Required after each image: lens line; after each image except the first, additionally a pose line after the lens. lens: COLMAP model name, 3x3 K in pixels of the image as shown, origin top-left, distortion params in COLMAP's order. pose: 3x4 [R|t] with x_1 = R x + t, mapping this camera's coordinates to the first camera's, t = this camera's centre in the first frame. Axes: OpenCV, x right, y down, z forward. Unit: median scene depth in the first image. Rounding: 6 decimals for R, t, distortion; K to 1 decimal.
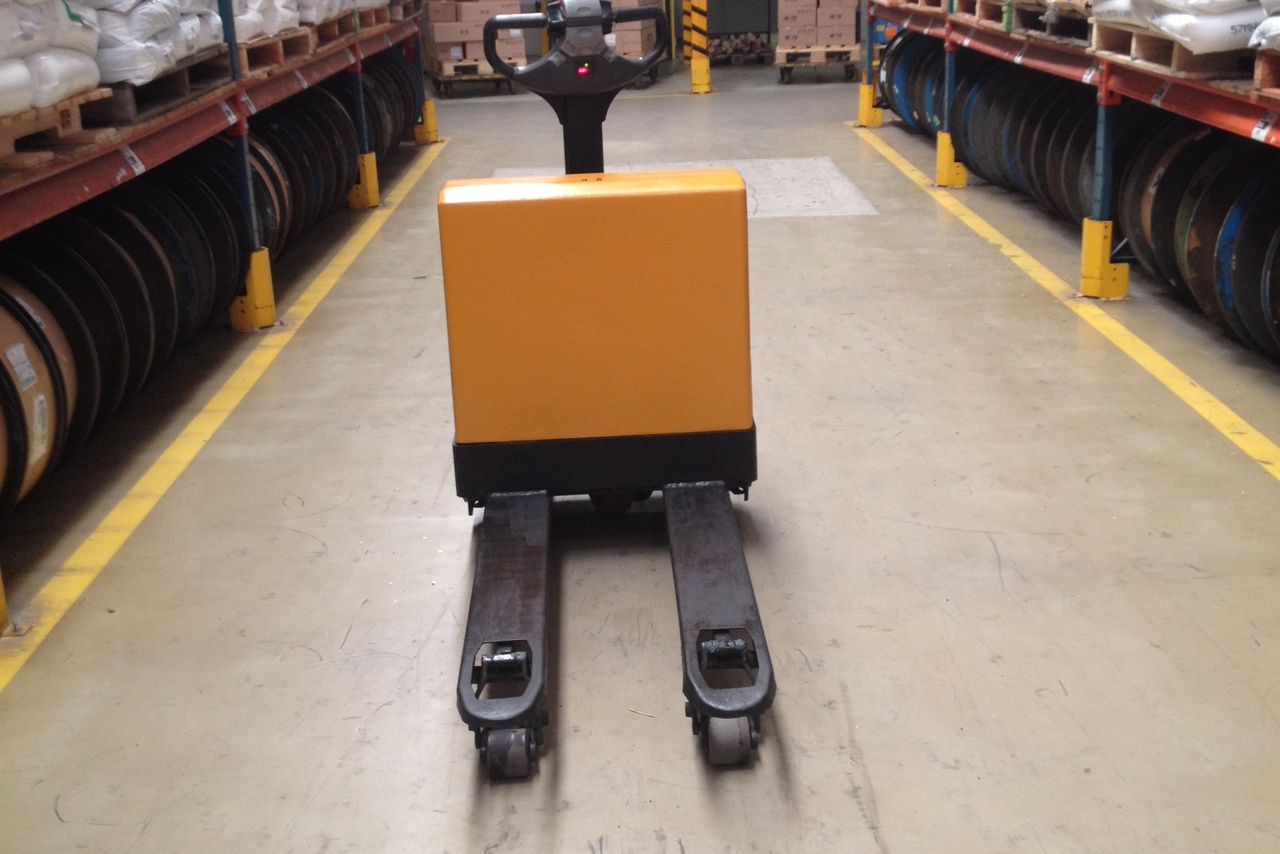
lens RADIAL K [[1589.0, 0, 639.2], [0, 1589.0, 433.1], [0, 0, 1]] dist [0.151353, -0.369942]
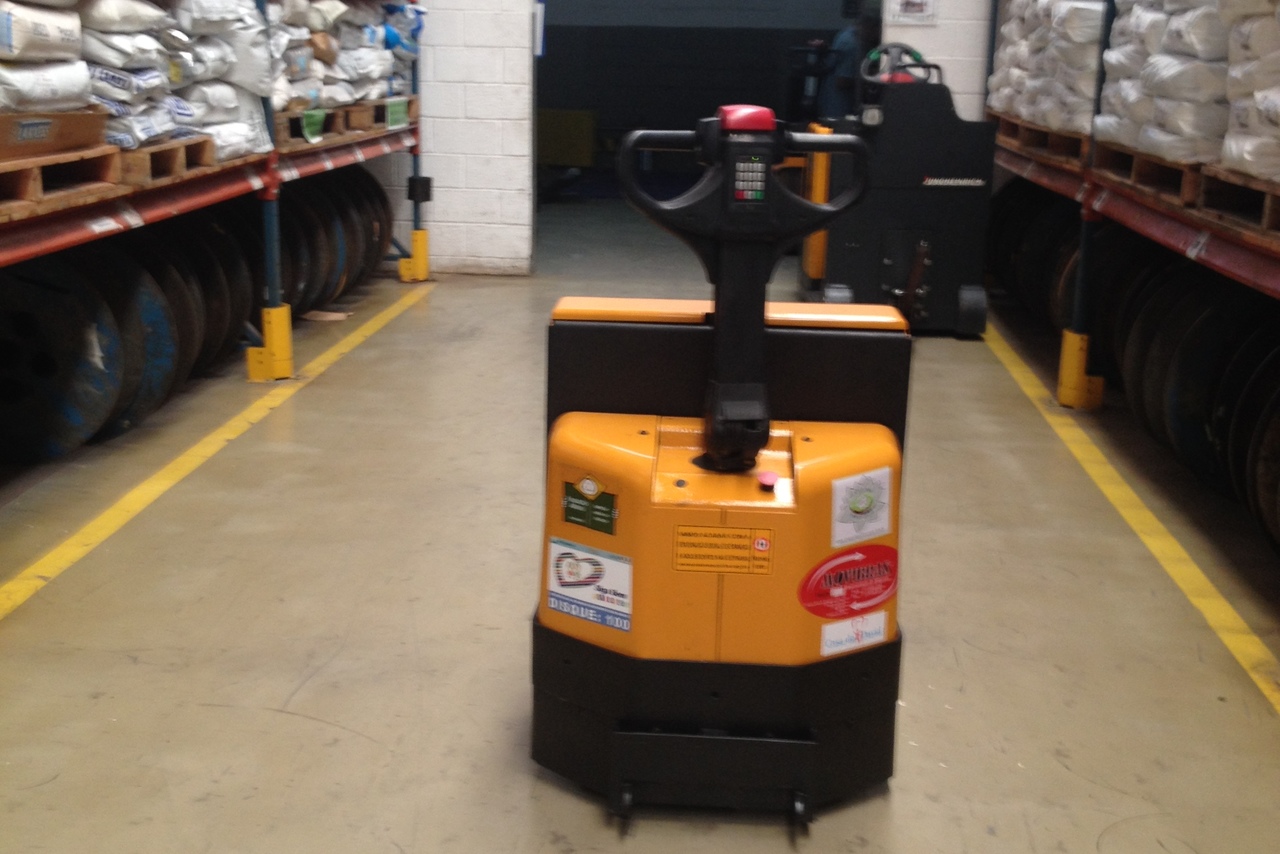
lens RADIAL K [[1589.0, 0, 639.2], [0, 1589.0, 433.1], [0, 0, 1]] dist [0.151353, -0.369942]
pose [[-0.996751, -0.001096, 0.080540, -0.048635], [0.040454, 0.857834, 0.512333, -0.526081], [-0.069651, 0.513926, -0.855002, 1.719970]]
